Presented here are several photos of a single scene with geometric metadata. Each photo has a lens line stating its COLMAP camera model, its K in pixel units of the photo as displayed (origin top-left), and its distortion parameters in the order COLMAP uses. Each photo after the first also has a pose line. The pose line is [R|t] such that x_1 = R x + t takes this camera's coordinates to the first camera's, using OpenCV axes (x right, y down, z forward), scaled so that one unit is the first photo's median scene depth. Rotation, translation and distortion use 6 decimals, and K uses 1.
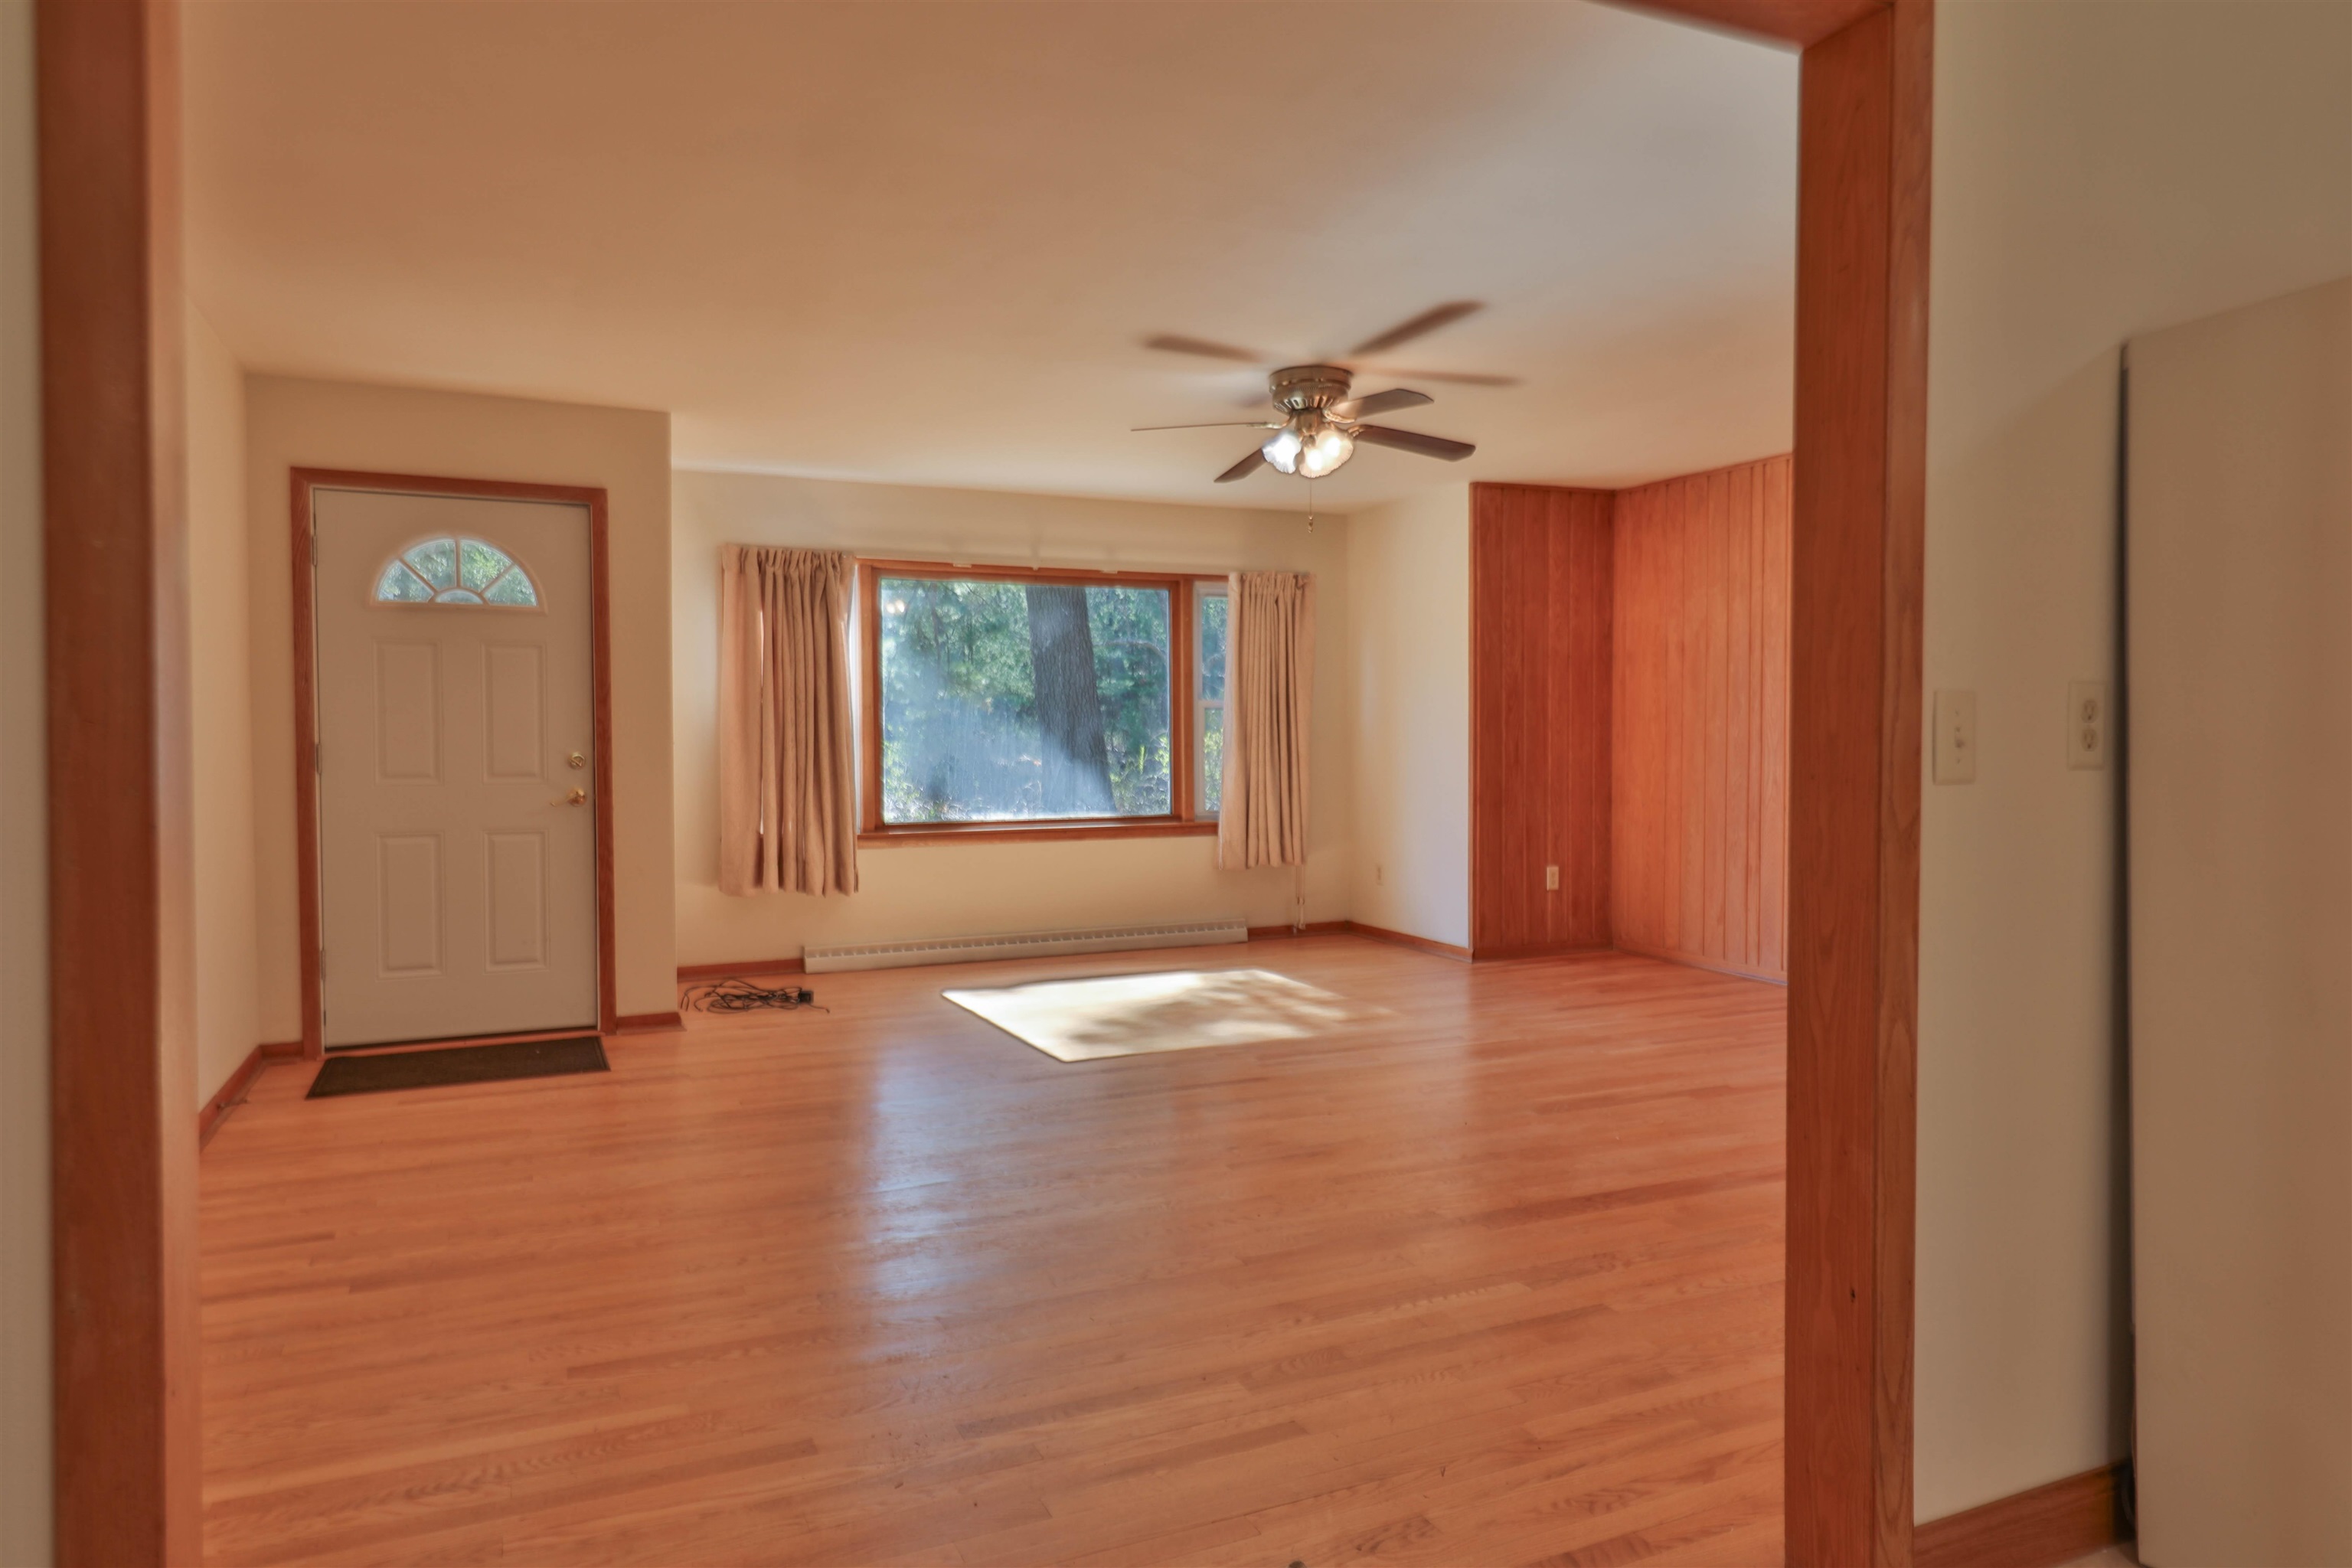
lens RADIAL K [[1411.4, 0, 1176.0], [0, 1411.4, 784.0], [0, 0, 1]] dist [0.035055, 0.000364]
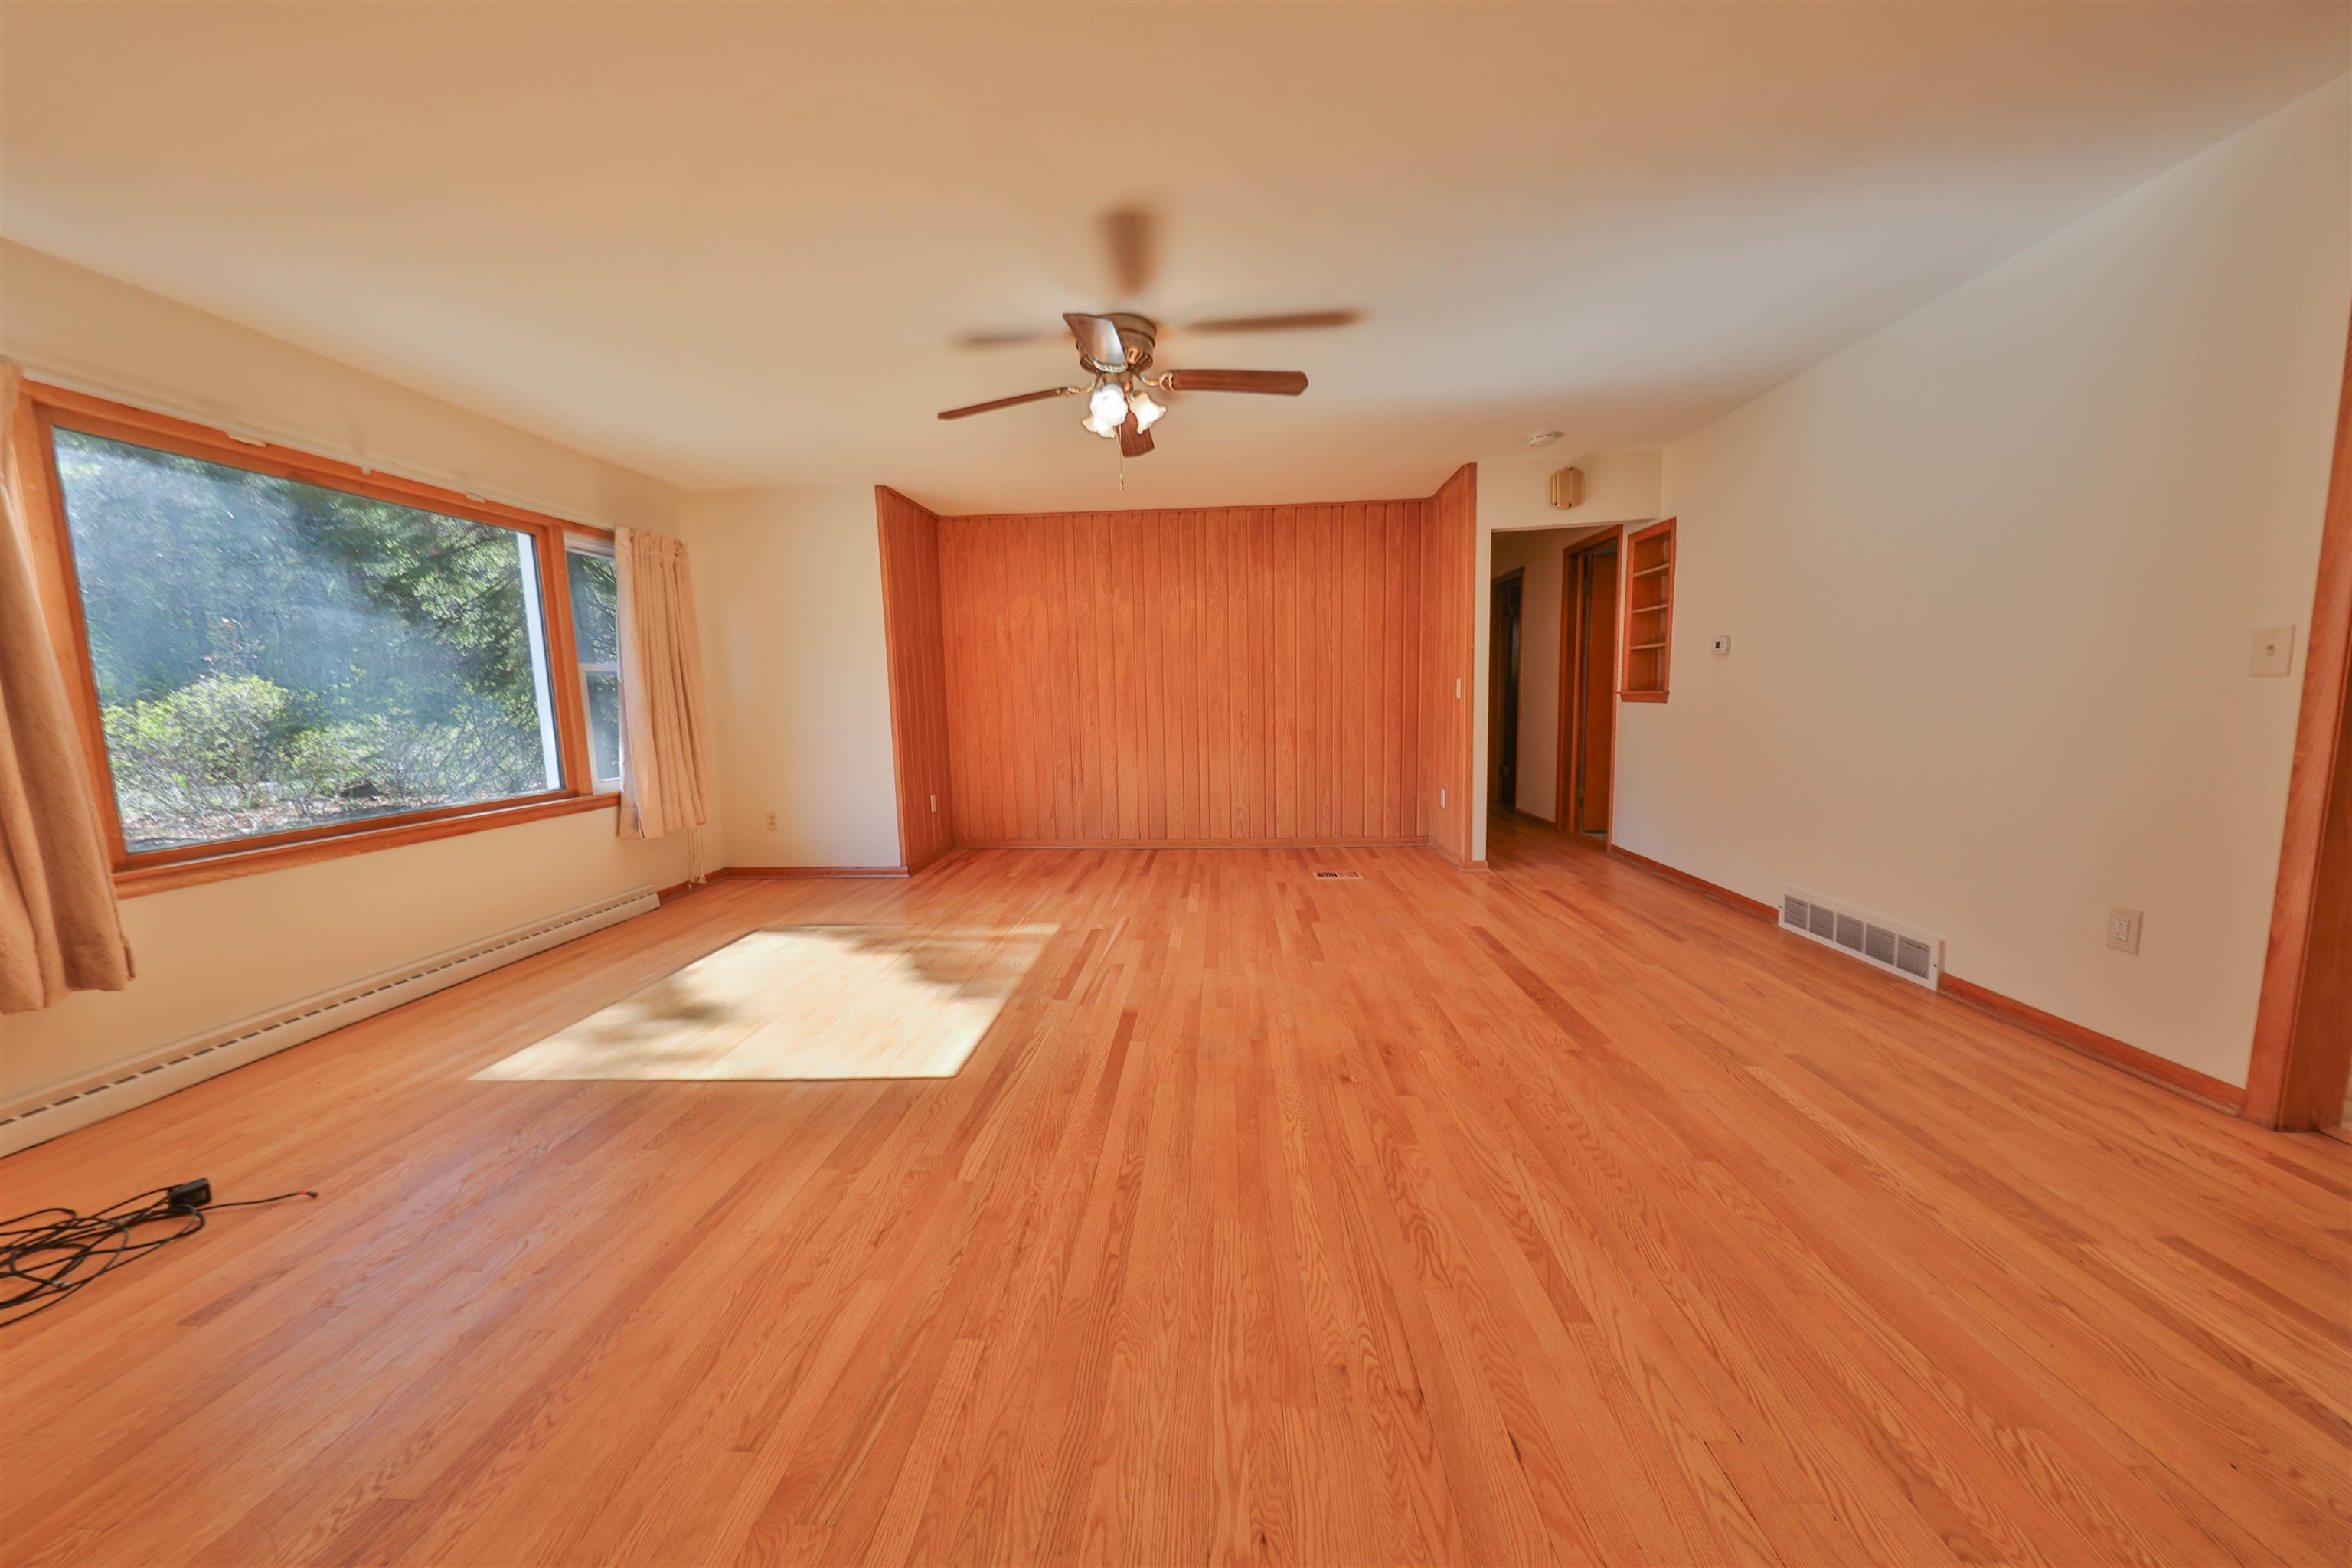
lens RADIAL K [[775.2, 0, 1162.8], [0, 775.2, 785.0], [0, 0, 1]] dist [0.000943, -0.003043]
pose [[0.483948, -0.106790, 0.868556, -0.288513], [0.049629, 0.994278, 0.094595, -0.010568], [-0.873688, -0.002674, 0.486479, 0.488452]]
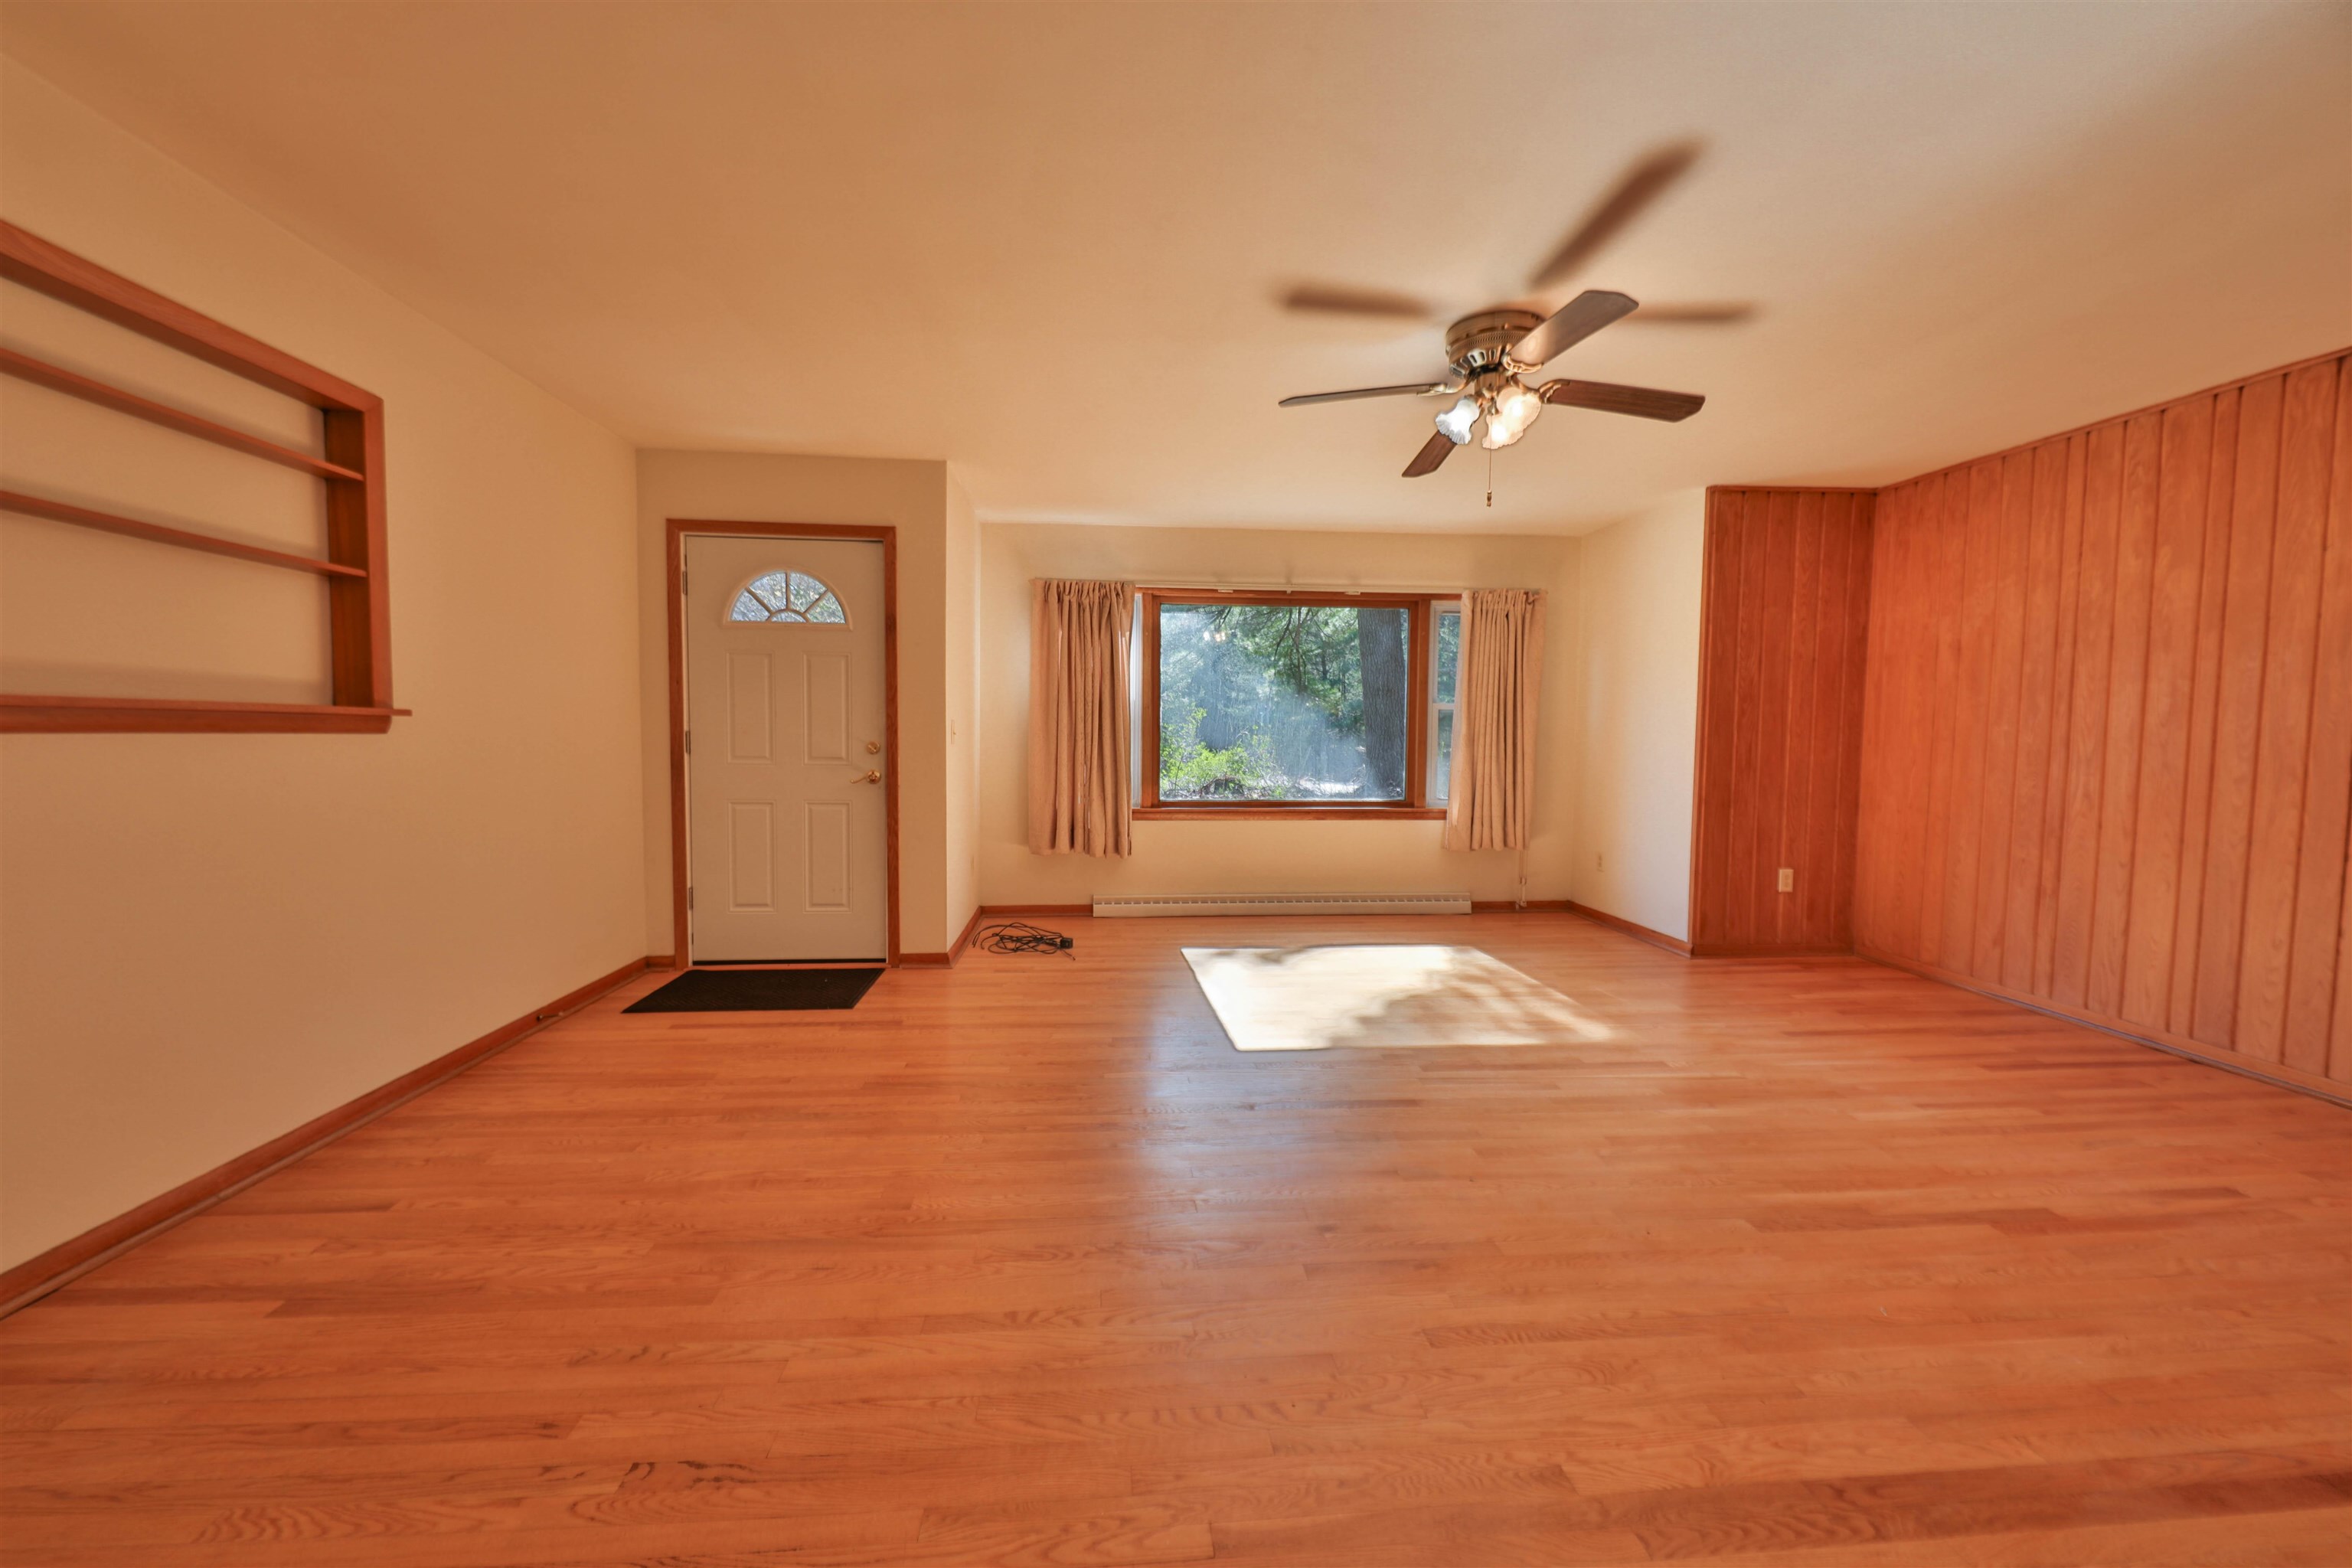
lens RADIAL K [[883.2, 0, 1176.0], [0, 883.2, 784.0], [0, 0, 1]] dist [0.018911, -0.009938]
pose [[0.942637, 0.032002, -0.332283, 0.070406], [-0.024246, 0.999329, 0.027463, -0.009742], [0.332939, -0.017832, 0.942780, 0.280144]]
